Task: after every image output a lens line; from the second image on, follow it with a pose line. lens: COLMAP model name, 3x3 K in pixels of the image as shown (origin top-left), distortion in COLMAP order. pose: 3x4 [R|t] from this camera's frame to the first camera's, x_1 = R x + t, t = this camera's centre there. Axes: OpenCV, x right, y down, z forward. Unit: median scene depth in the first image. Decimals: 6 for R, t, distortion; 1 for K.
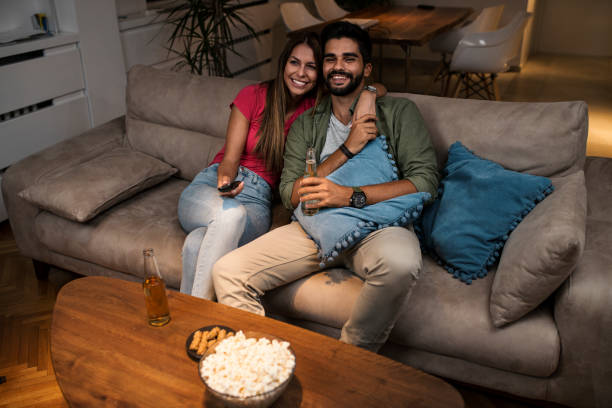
lens RADIAL K [[590.2, 0, 306.7], [0, 590.2, 203.5], [0, 0, 1]] dist [-0.032461, 0.000000]
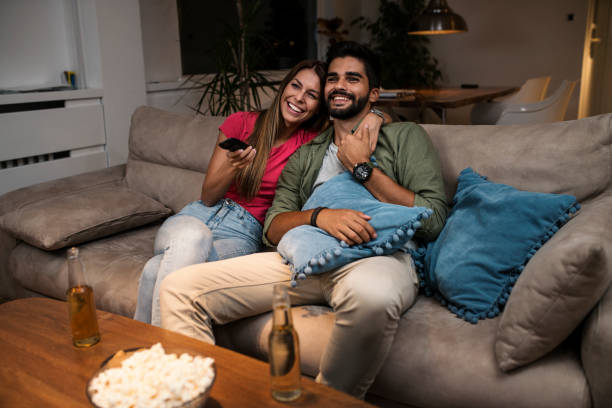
lens RADIAL K [[590.2, 0, 307.1], [0, 590.2, 198.0], [0, 0, 1]] dist [-0.032461, 0.000000]
pose [[0.993502, 0.019938, -0.112055, 0.118998], [-0.041613, 0.980004, -0.194577, 0.117535], [0.105935, 0.197975, 0.974466, 0.145652]]
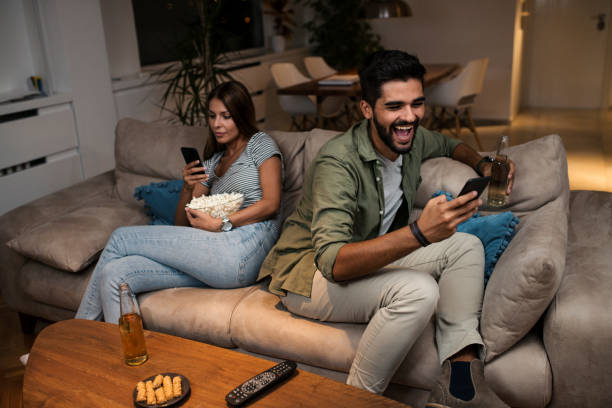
lens RADIAL K [[590.2, 0, 304.3], [0, 590.2, 201.6], [0, 0, 1]] dist [-0.032461, 0.000000]
pose [[0.999561, -0.028146, -0.009236, 0.036275], [0.026887, 0.992890, -0.115962, 0.045896], [0.012434, 0.115663, 0.993211, 0.001222]]
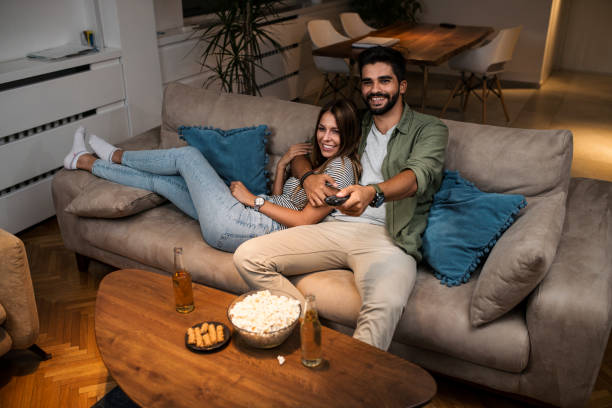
lens RADIAL K [[590.2, 0, 305.8], [0, 590.2, 202.8], [0, 0, 1]] dist [-0.032461, 0.000000]
pose [[0.998217, 0.033784, -0.049199, 0.032787], [-0.034127, 0.999399, -0.006149, -0.010655], [0.048962, 0.007817, 0.998770, -0.133578]]
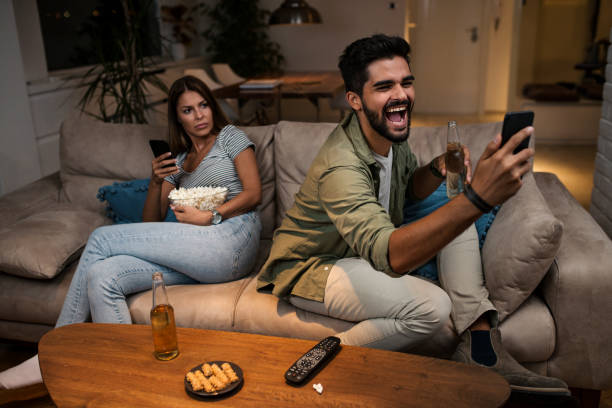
lens RADIAL K [[590.2, 0, 304.6], [0, 590.2, 203.4], [0, 0, 1]] dist [-0.032461, 0.000000]
pose [[0.972729, -0.077776, 0.218518, -0.177086], [0.107157, 0.986228, -0.125983, 0.081999], [-0.205710, 0.145963, 0.967666, 0.017127]]
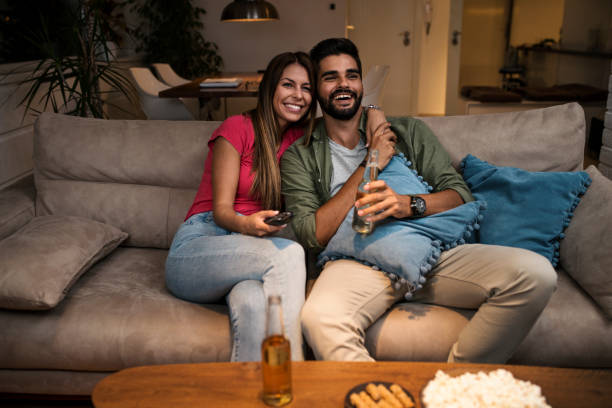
lens RADIAL K [[590.2, 0, 306.4], [0, 590.2, 203.3], [0, 0, 1]] dist [-0.032461, 0.000000]
pose [[0.913444, -0.107806, 0.392427, -0.377060], [0.167420, 0.978444, -0.120907, 0.046266], [-0.370933, 0.176142, 0.911802, 0.232579]]
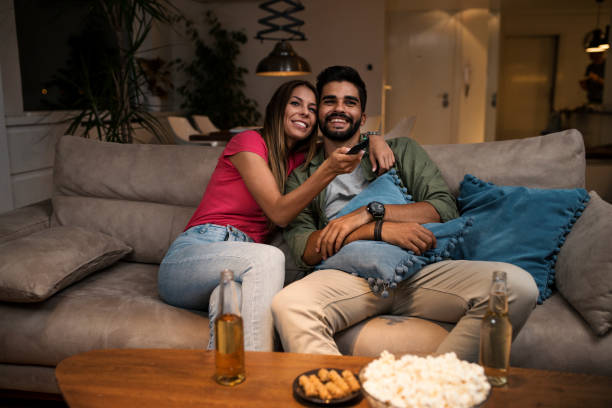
lens RADIAL K [[590.2, 0, 308.0], [0, 590.2, 202.6], [0, 0, 1]] dist [-0.032461, 0.000000]
pose [[0.946478, -0.039457, 0.320349, -0.304949], [0.125159, 0.959710, -0.251580, 0.146272], [-0.297515, 0.278209, 0.913282, 0.199796]]
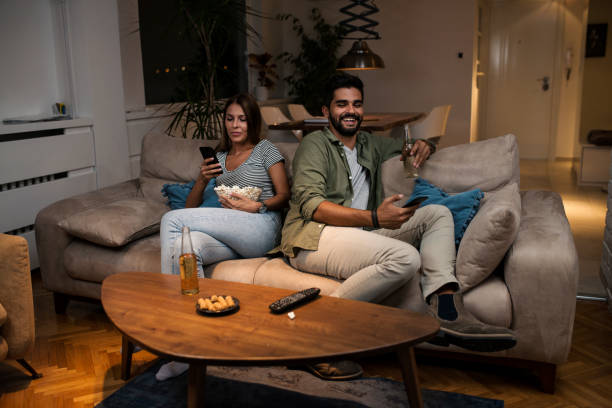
lens RADIAL K [[590.2, 0, 305.6], [0, 590.2, 202.8], [0, 0, 1]] dist [-0.032461, 0.000000]
pose [[0.997915, -0.015080, 0.062751, -0.066652], [0.028959, 0.973568, -0.226556, 0.240468], [-0.057676, 0.227900, 0.971975, -0.200874]]
